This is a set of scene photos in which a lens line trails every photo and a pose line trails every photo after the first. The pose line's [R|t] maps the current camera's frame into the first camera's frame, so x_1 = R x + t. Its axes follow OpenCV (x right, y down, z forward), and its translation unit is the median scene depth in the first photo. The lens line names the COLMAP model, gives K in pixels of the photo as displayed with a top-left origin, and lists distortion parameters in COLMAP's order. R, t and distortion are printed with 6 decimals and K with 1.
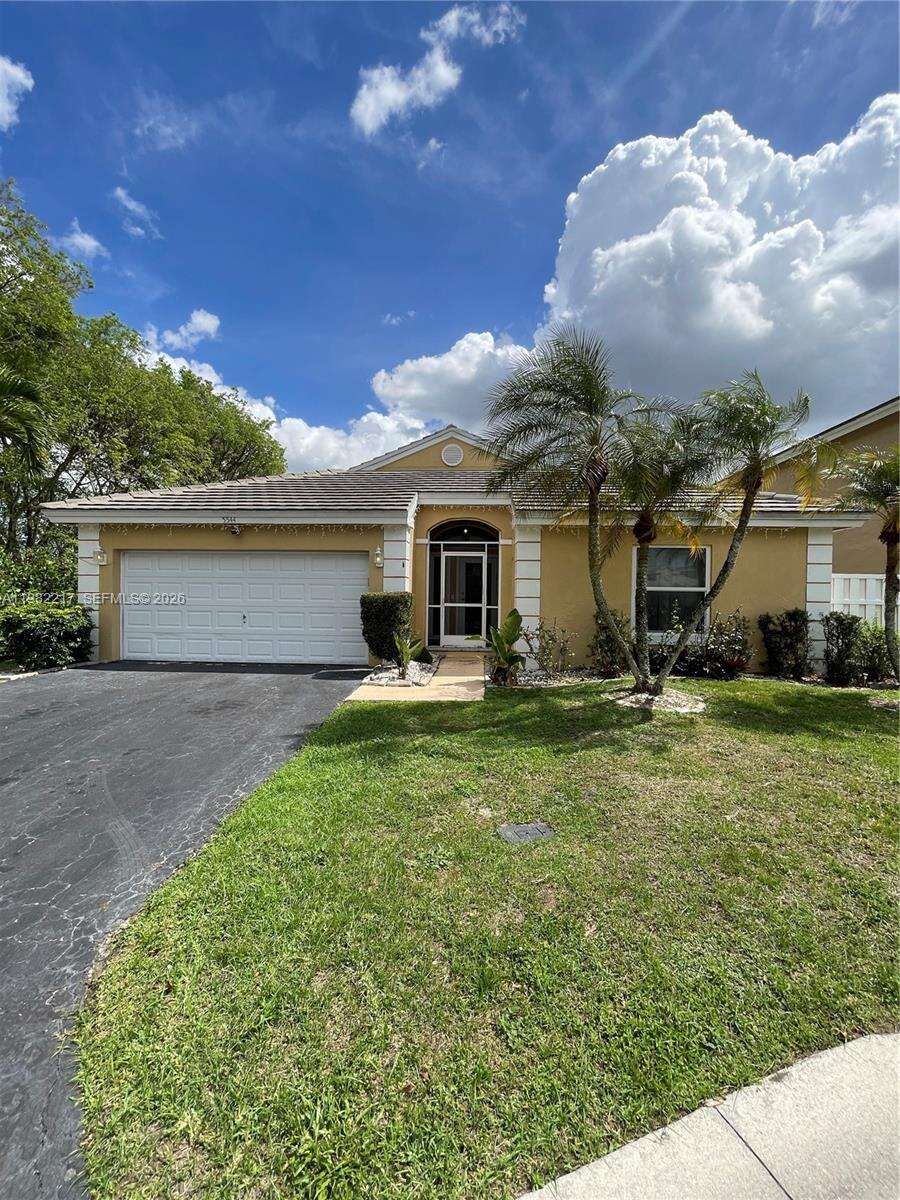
lens RADIAL K [[489.2, 0, 444.0], [0, 489.2, 599.4], [0, 0, 1]] dist [-0.004006, 0.001422]
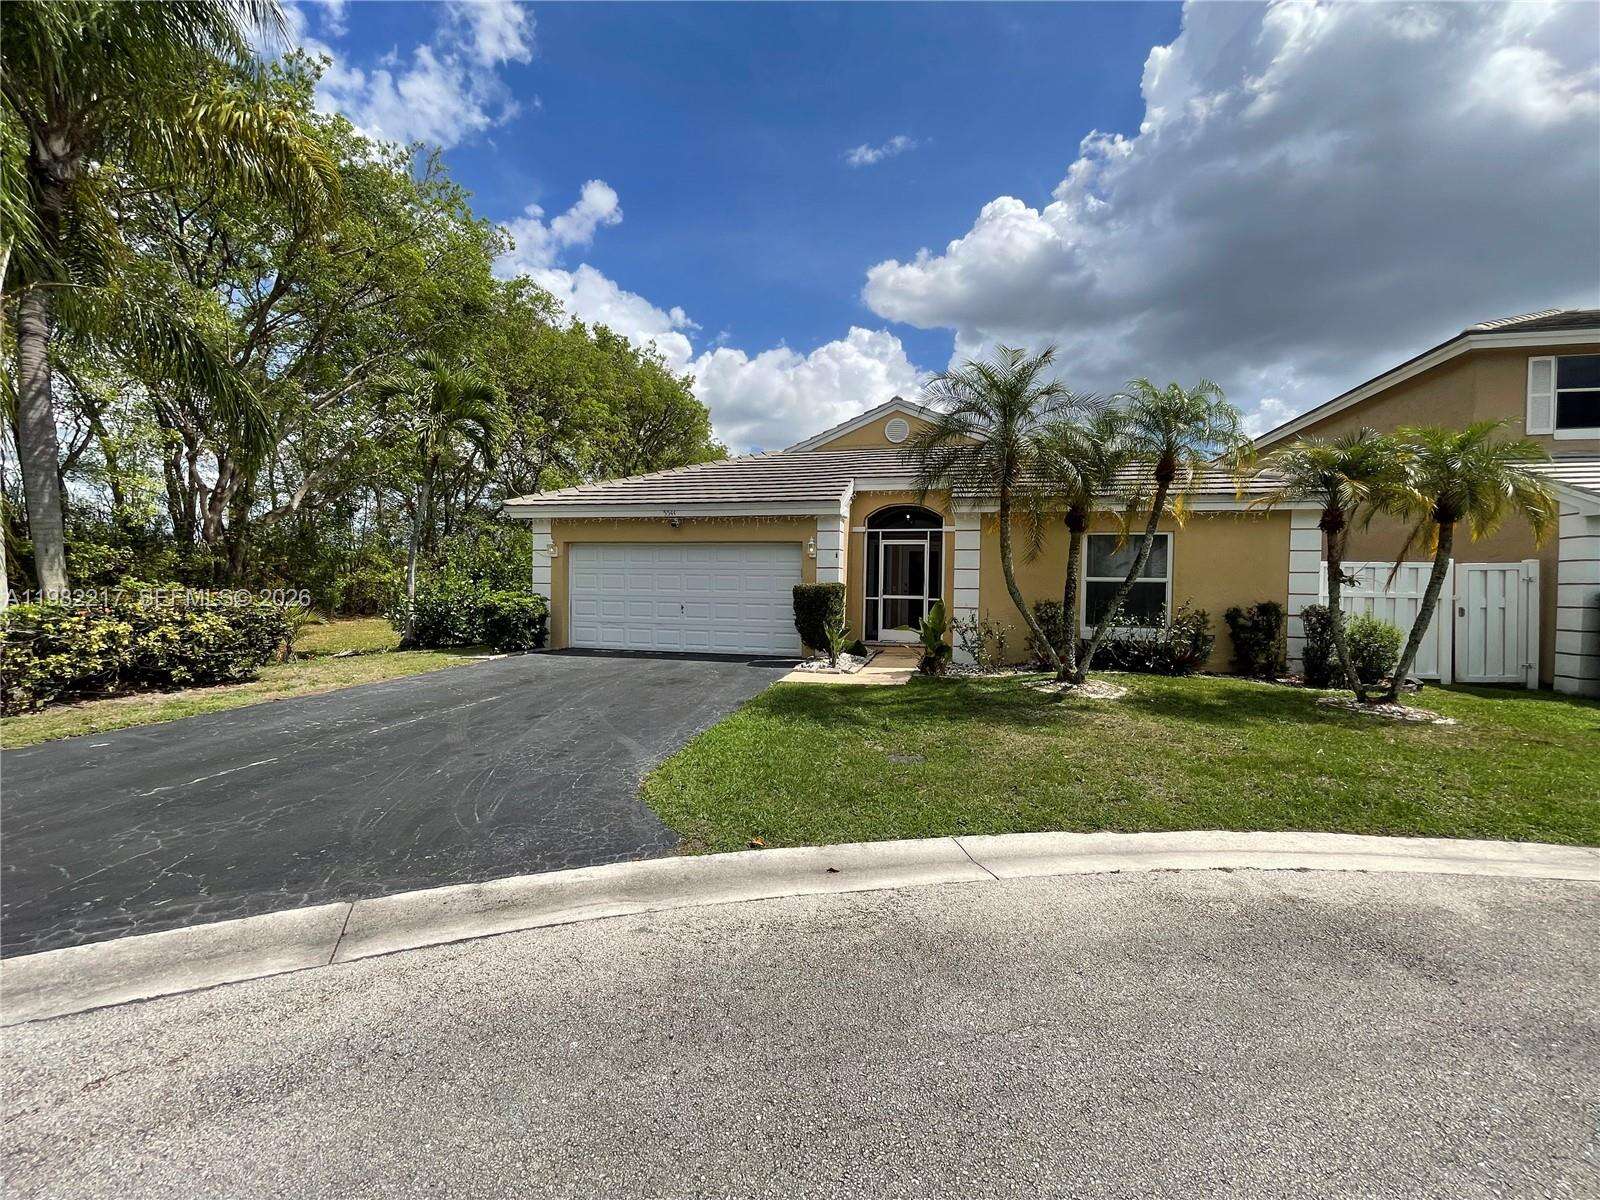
lens RADIAL K [[652.2, 0, 796.2], [0, 652.2, 607.2], [0, 0, 1]] dist [-0.004006, 0.001422]
pose [[0.984307, 0.007519, -0.176307, 0.073119], [-0.003874, 0.999772, 0.021010, 0.007038], [0.176425, -0.019997, 0.984111, -0.327396]]
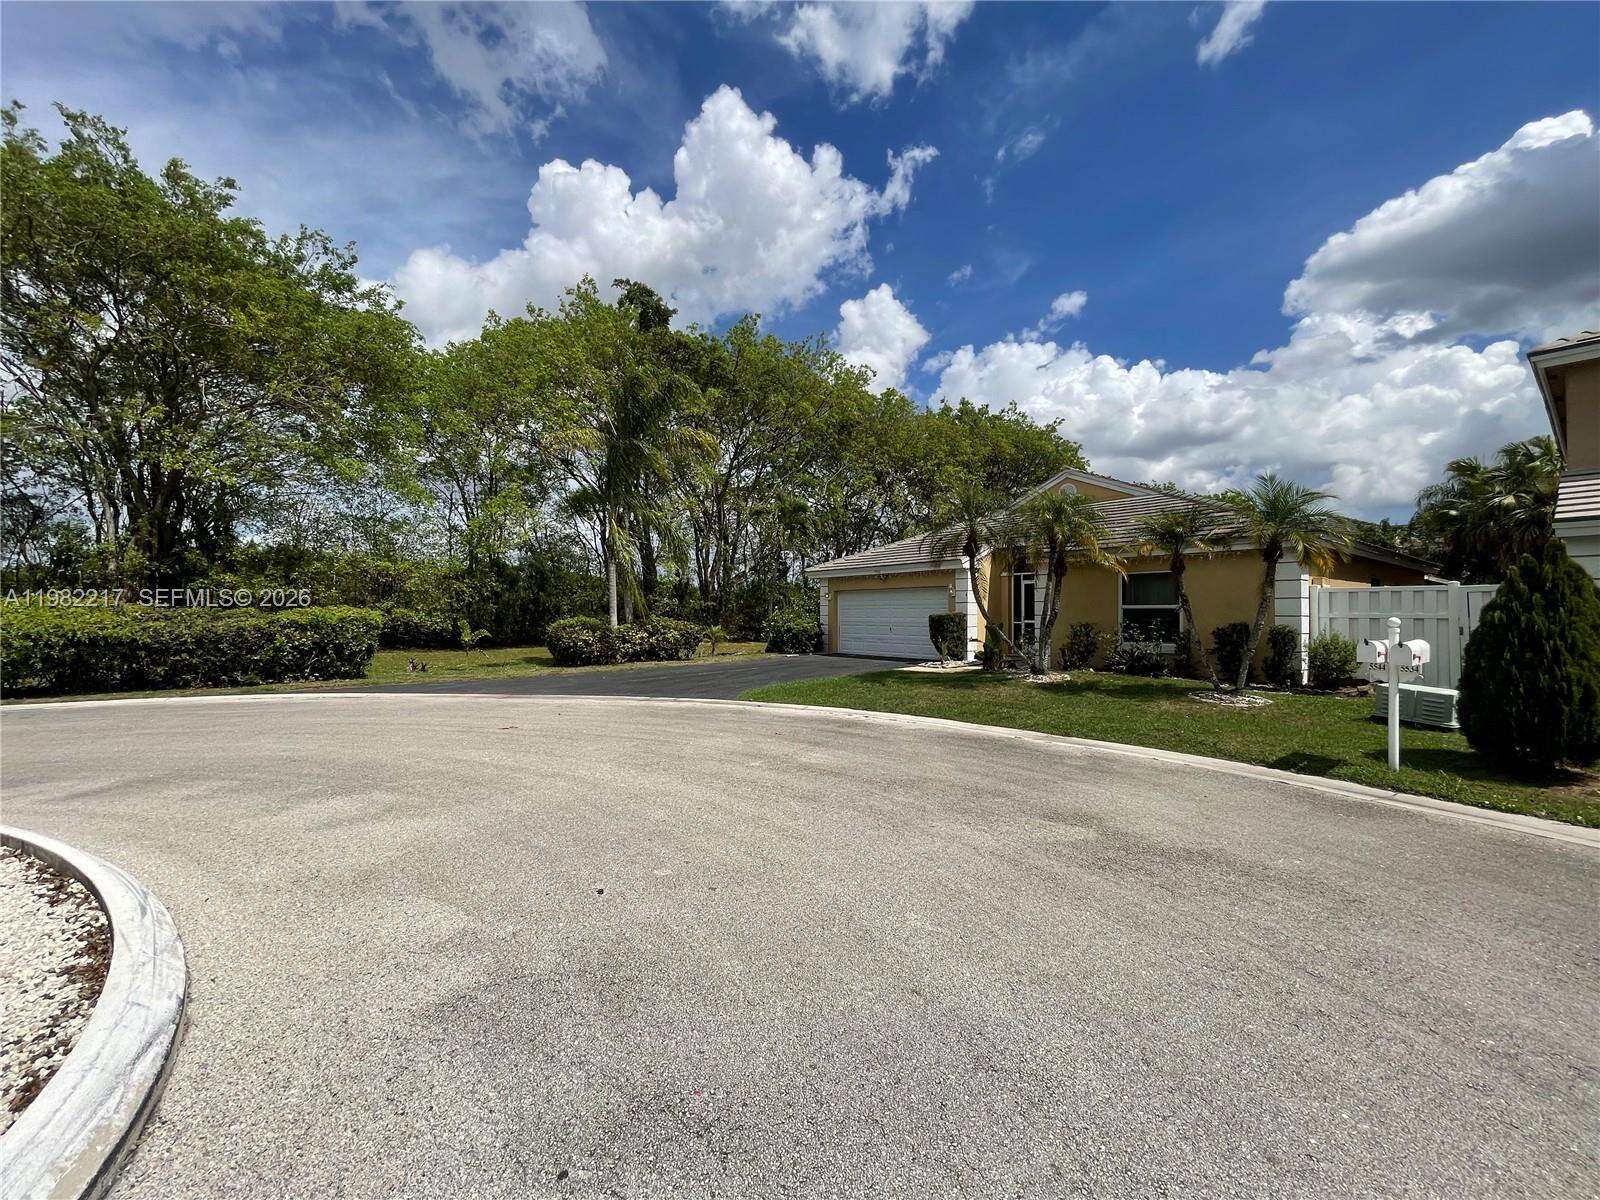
lens RADIAL K [[652.2, 0, 795.4], [0, 652.2, 590.7], [0, 0, 1]] dist [-0.004006, 0.001422]
pose [[0.665703, -0.039115, -0.745191, 1.131166], [0.004859, 0.998831, -0.048088, 0.012866], [0.746201, 0.028392, 0.665115, -0.783539]]
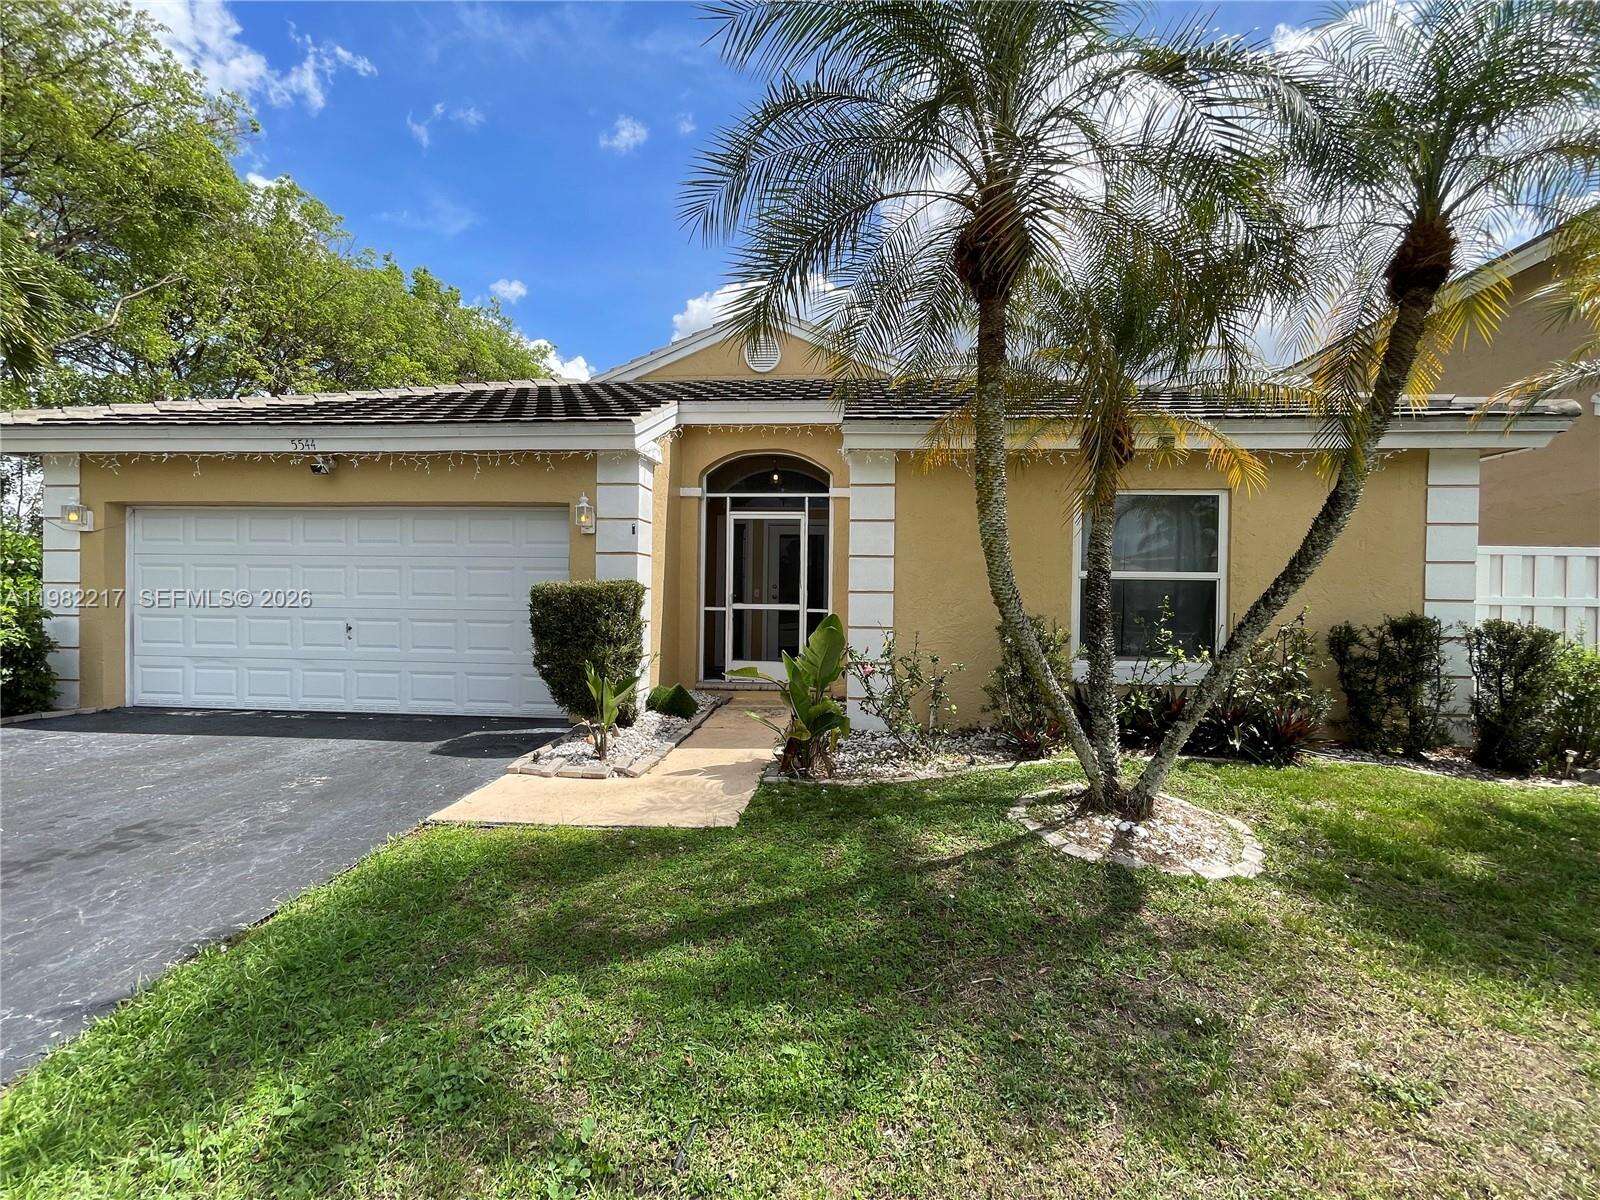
lens RADIAL K [[652.2, 0, 796.7], [0, 652.2, 595.9], [0, 0, 1]] dist [-0.004006, 0.001422]
pose [[0.999791, 0.000637, -0.020427, 0.112739], [-0.000780, 0.999975, -0.006993, 0.005339], [0.020422, 0.007008, 0.999767, 0.323179]]
